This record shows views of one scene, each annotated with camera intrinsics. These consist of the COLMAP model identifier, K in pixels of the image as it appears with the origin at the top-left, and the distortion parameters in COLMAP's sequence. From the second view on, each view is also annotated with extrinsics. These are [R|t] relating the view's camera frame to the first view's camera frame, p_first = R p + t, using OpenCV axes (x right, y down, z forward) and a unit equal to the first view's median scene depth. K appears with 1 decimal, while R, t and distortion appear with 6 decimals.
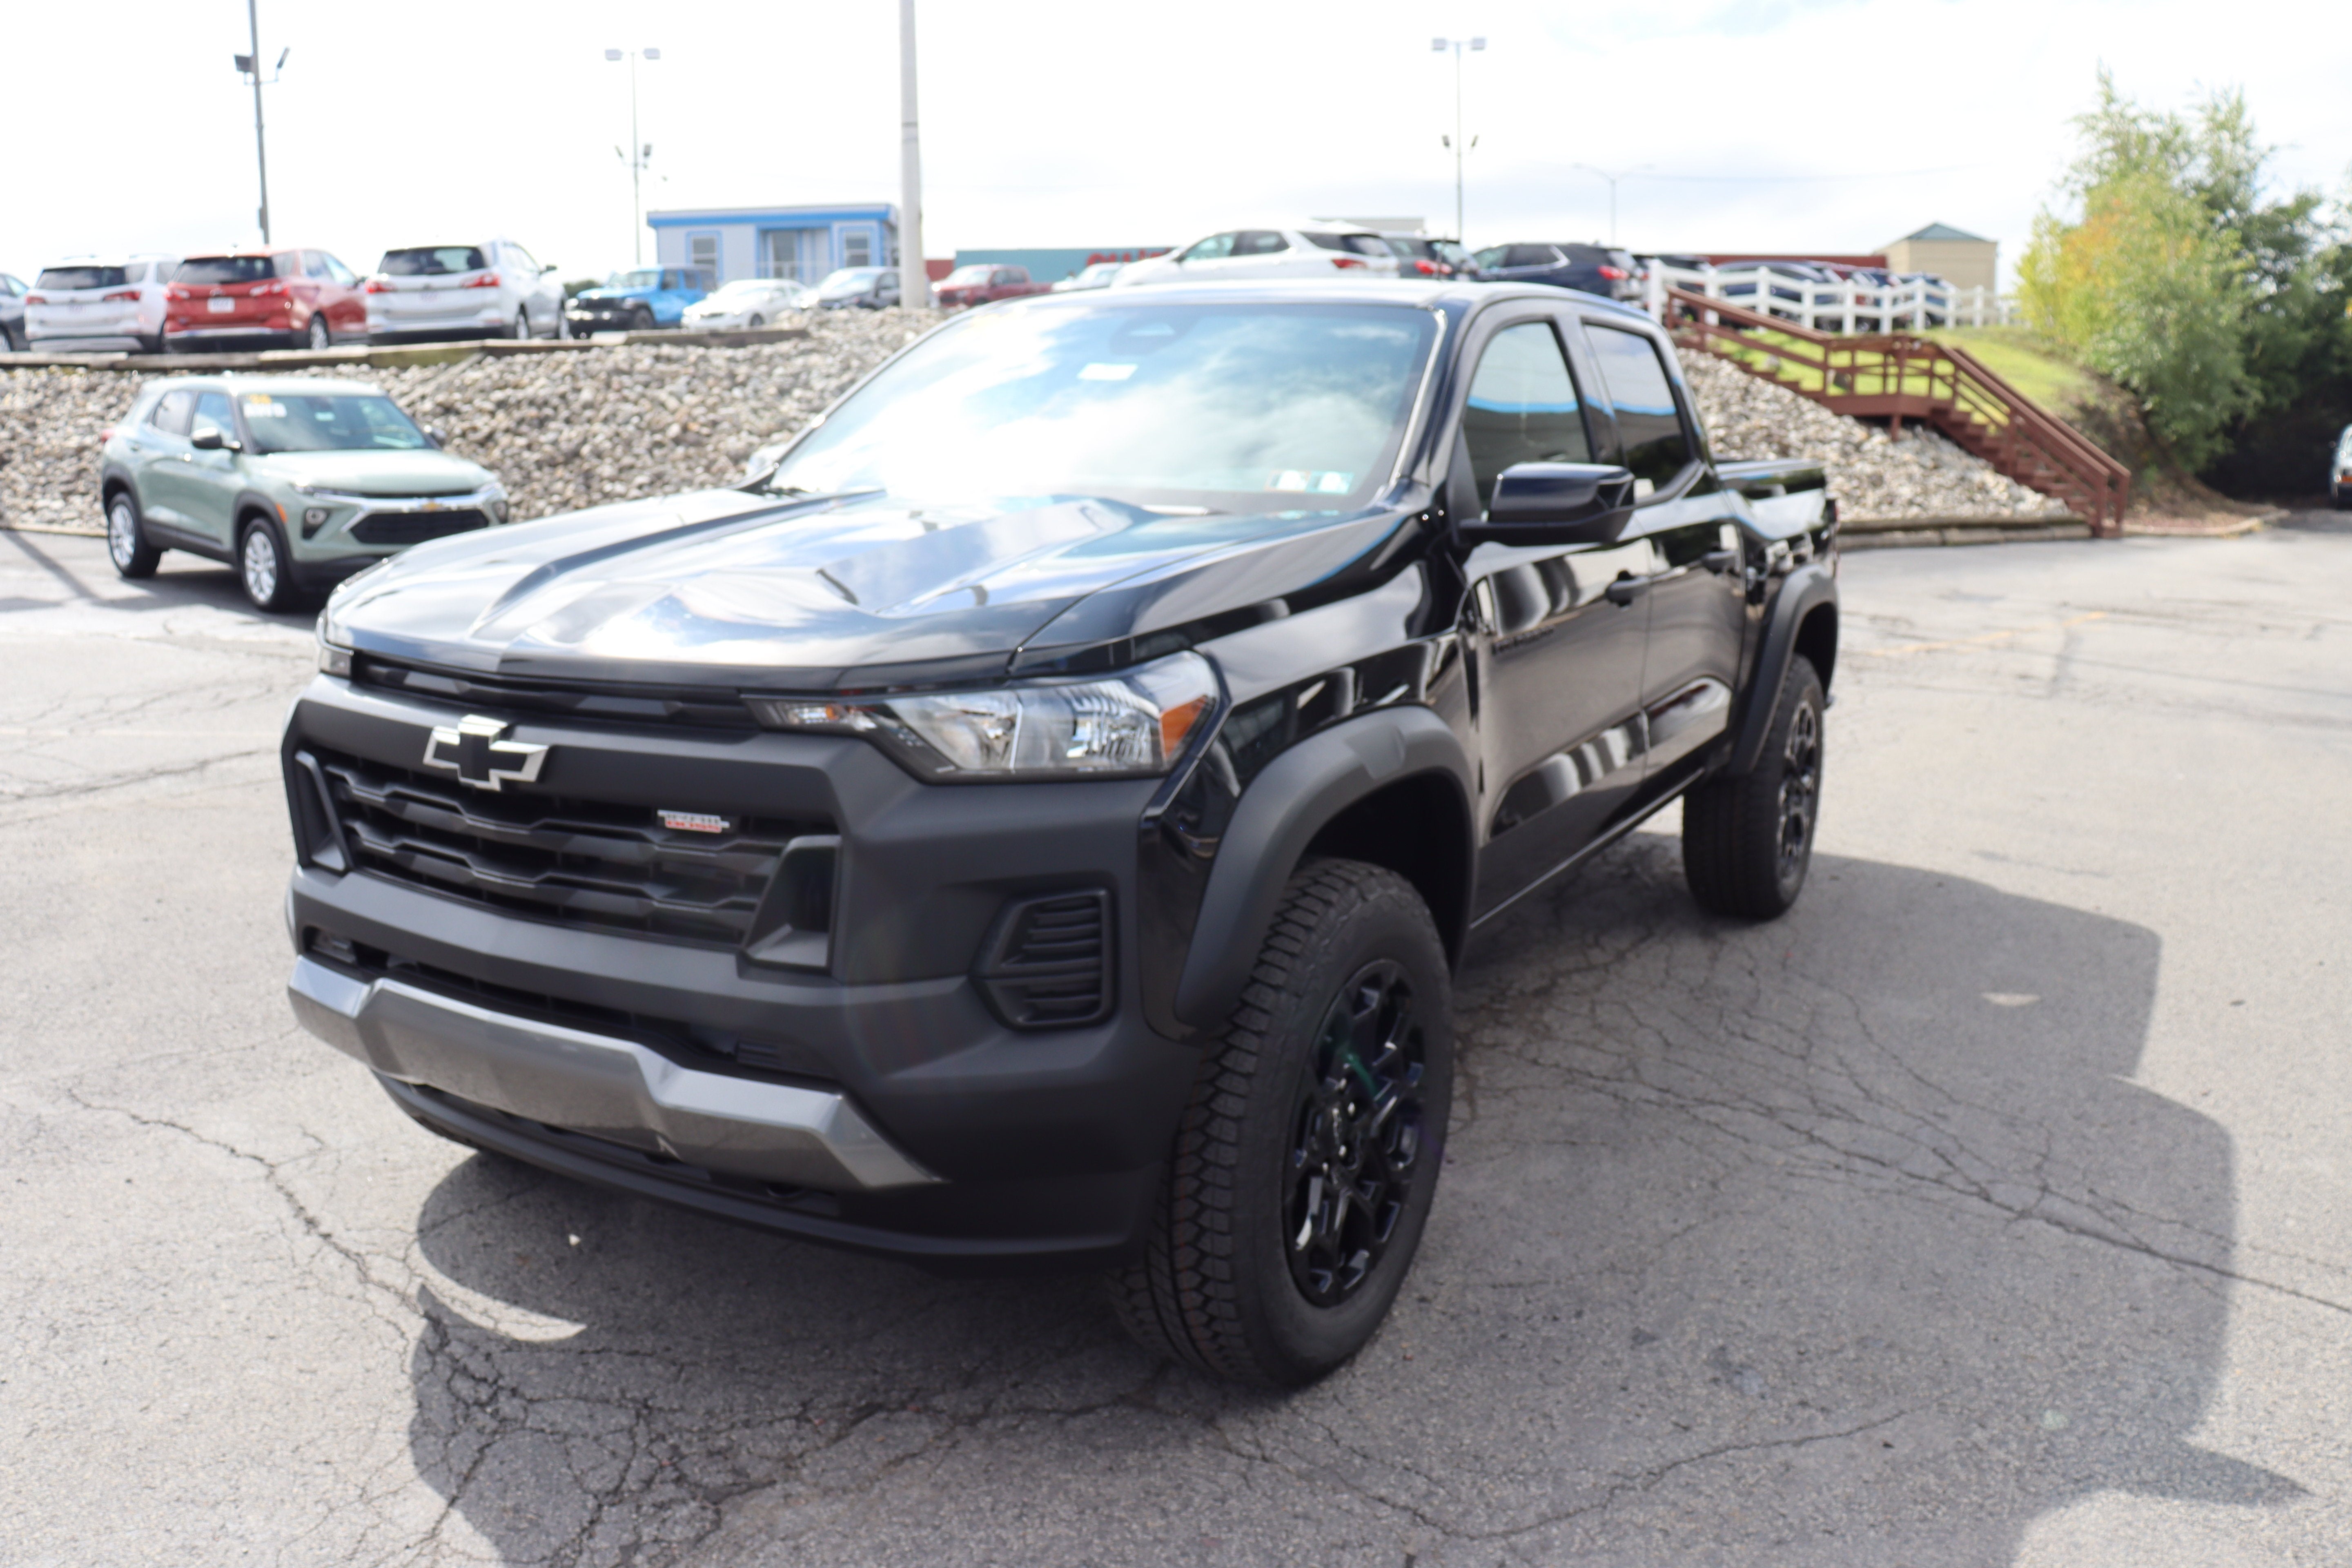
lens RADIAL K [[1913.0, 0, 1166.2], [0, 1913.0, 724.6], [0, 0, 1]] dist [-0.168358, 0.139265]
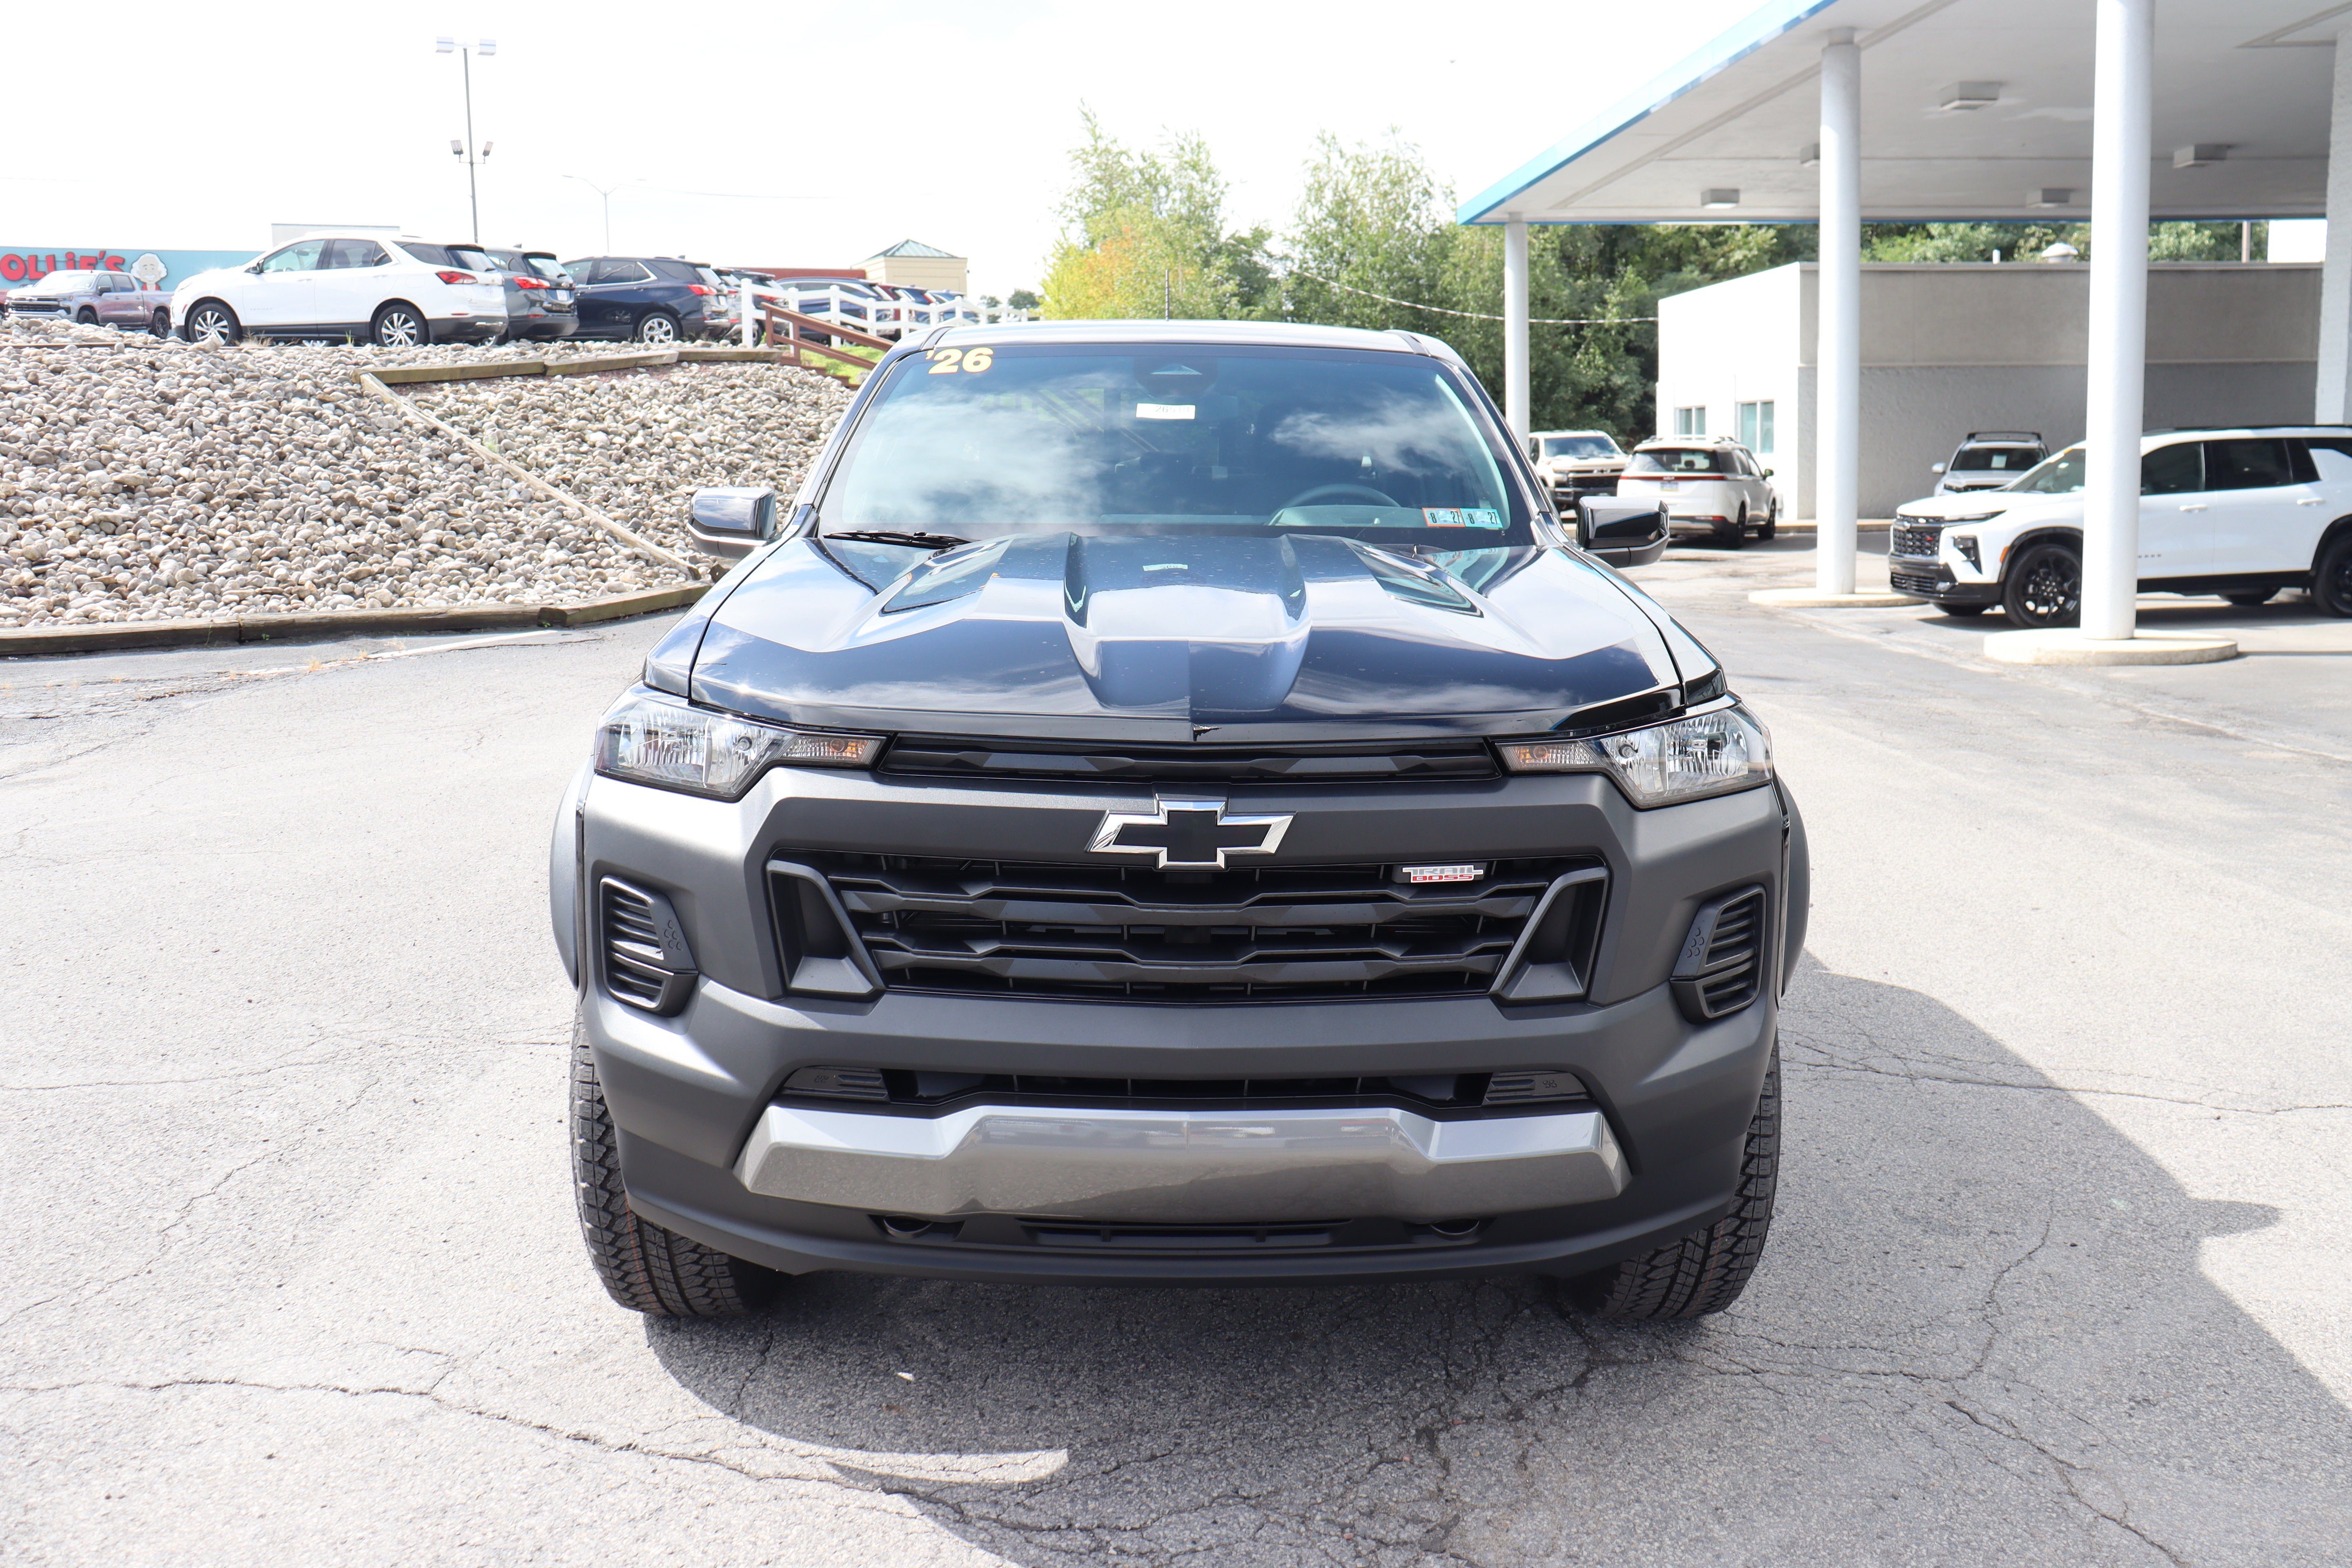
lens RADIAL K [[1913.0, 0, 1172.5], [0, 1913.0, 725.7], [0, 0, 1]] dist [-0.168358, 0.139265]
pose [[0.859520, -0.077214, 0.505235, -0.083115], [0.080226, 0.996651, 0.015833, -0.005152], [-0.504766, 0.026924, 0.862836, 0.019355]]
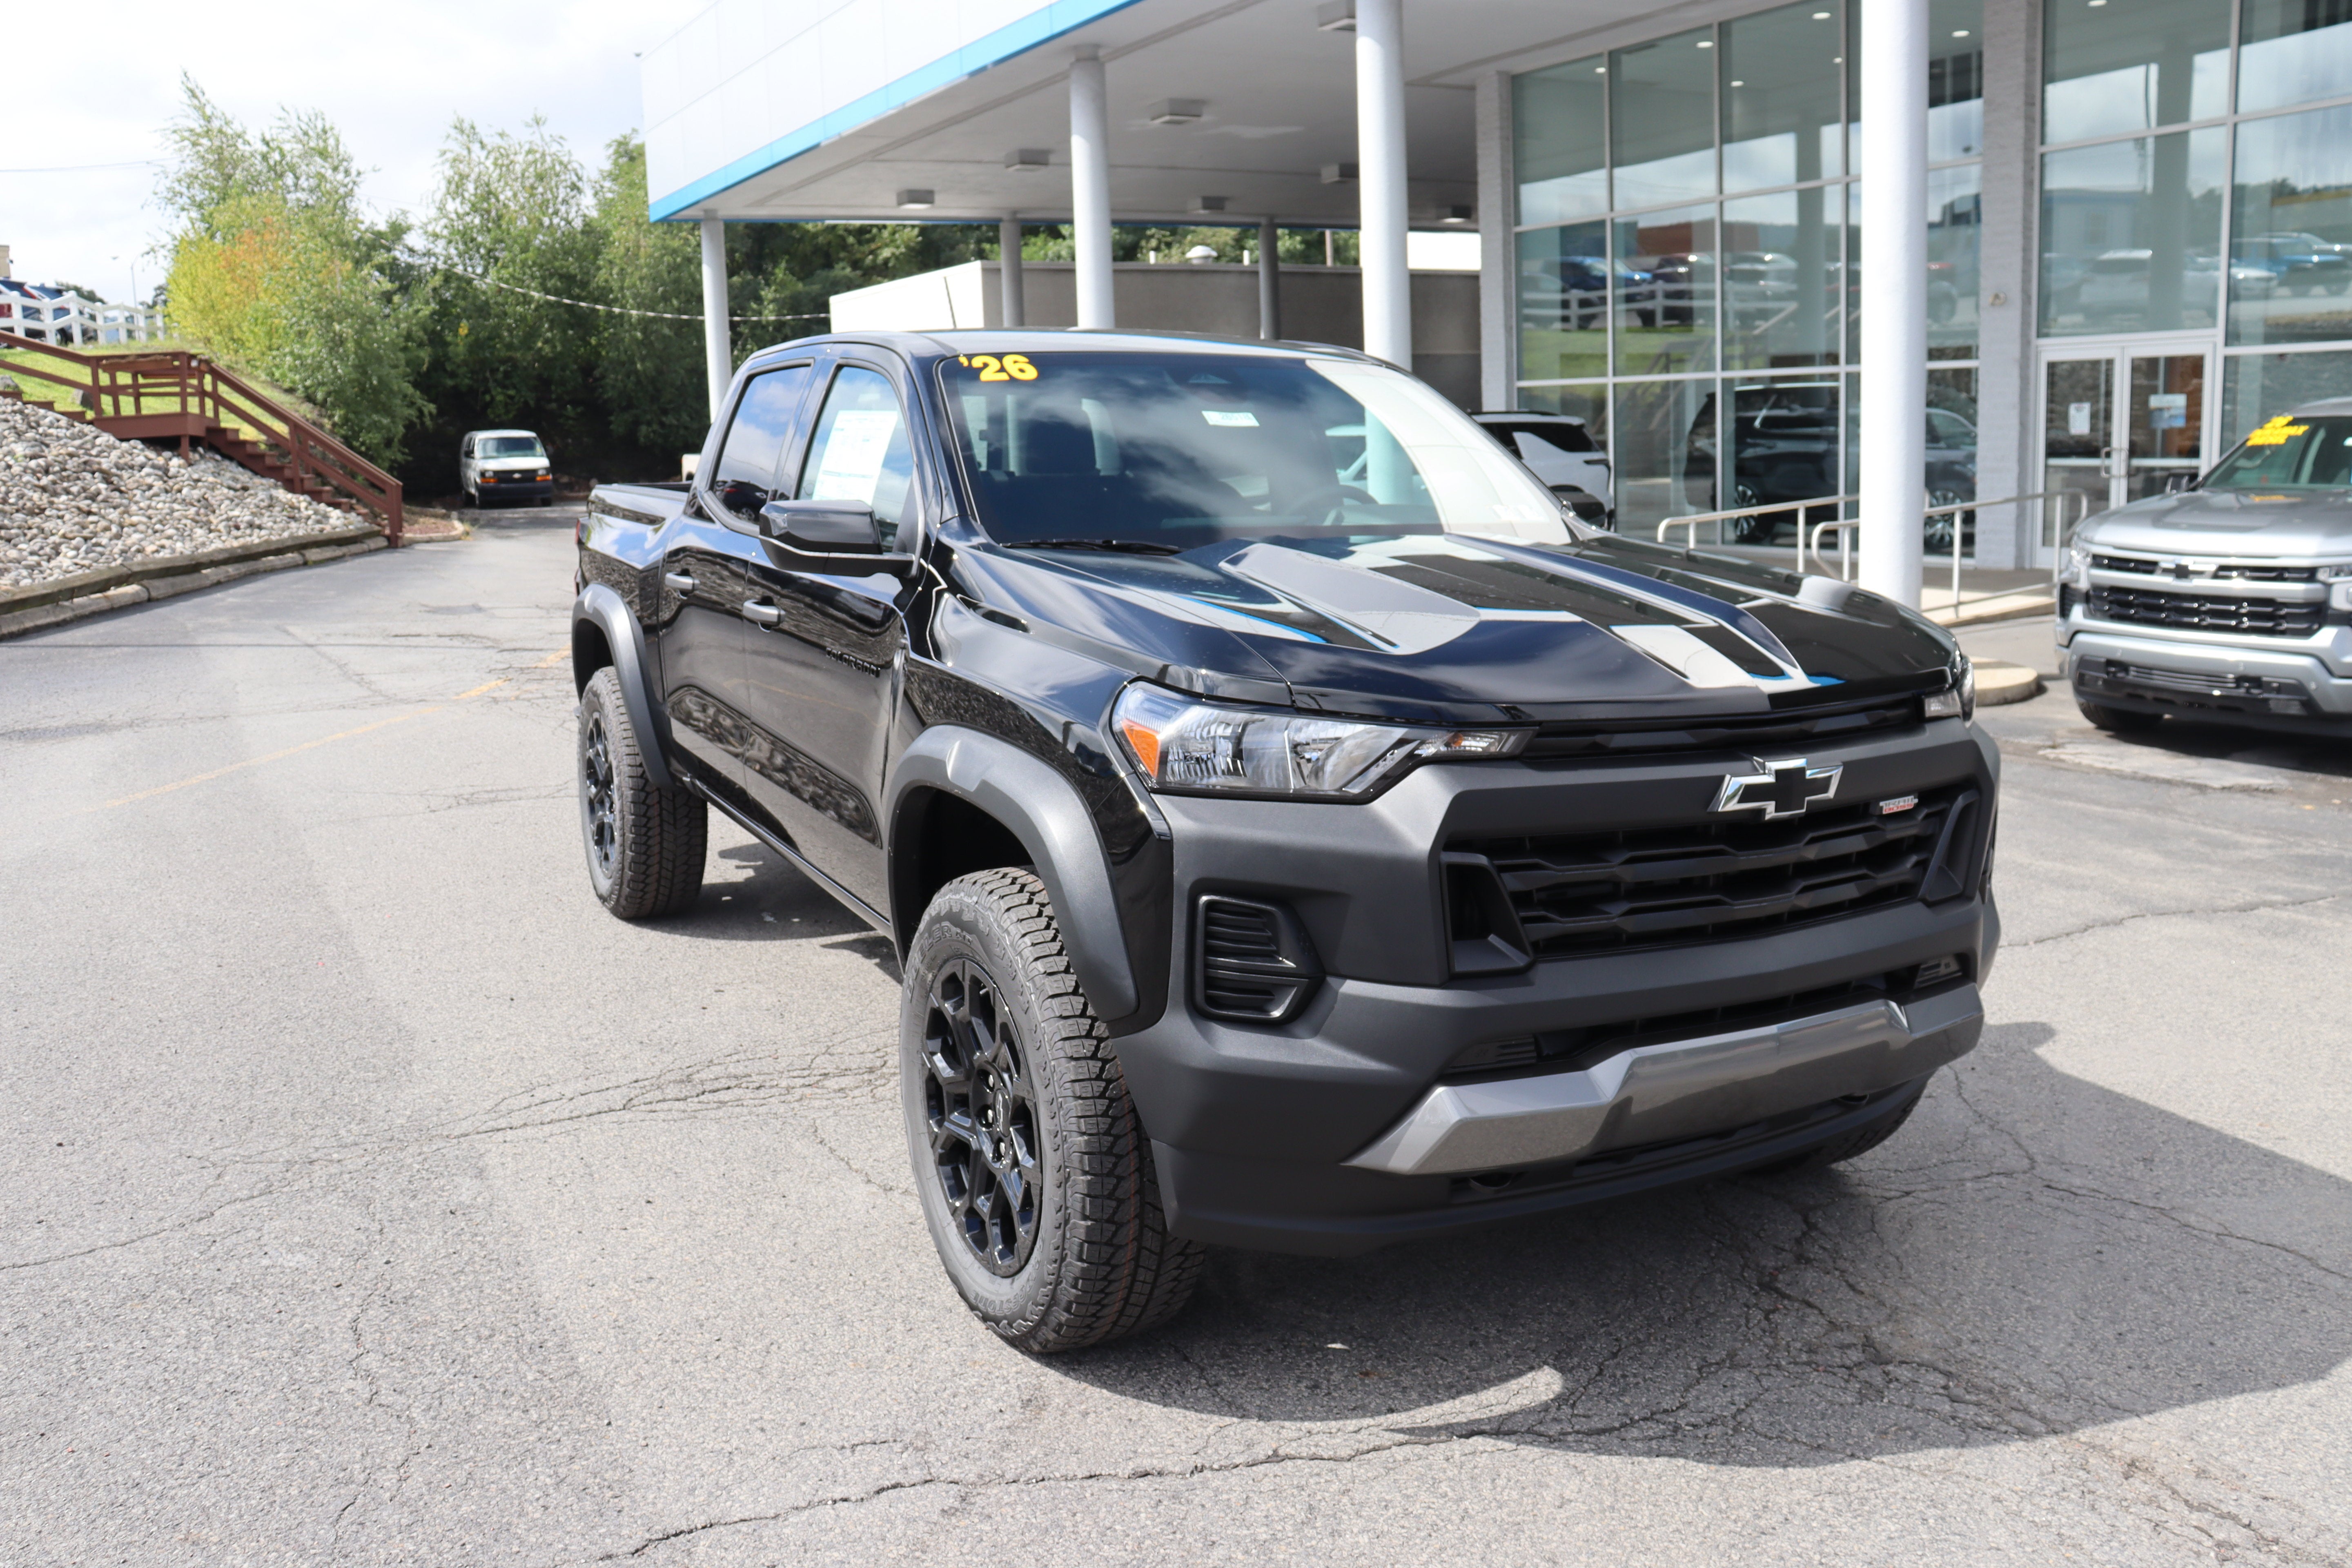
lens RADIAL K [[1913.0, 0, 1157.2], [0, 1913.0, 733.3], [0, 0, 1]] dist [-0.168358, 0.139265]
pose [[0.544880, -0.136071, 0.827400, -0.144047], [0.137582, 0.987880, 0.071859, -0.014162], [-0.827150, 0.074681, 0.556997, 0.068283]]
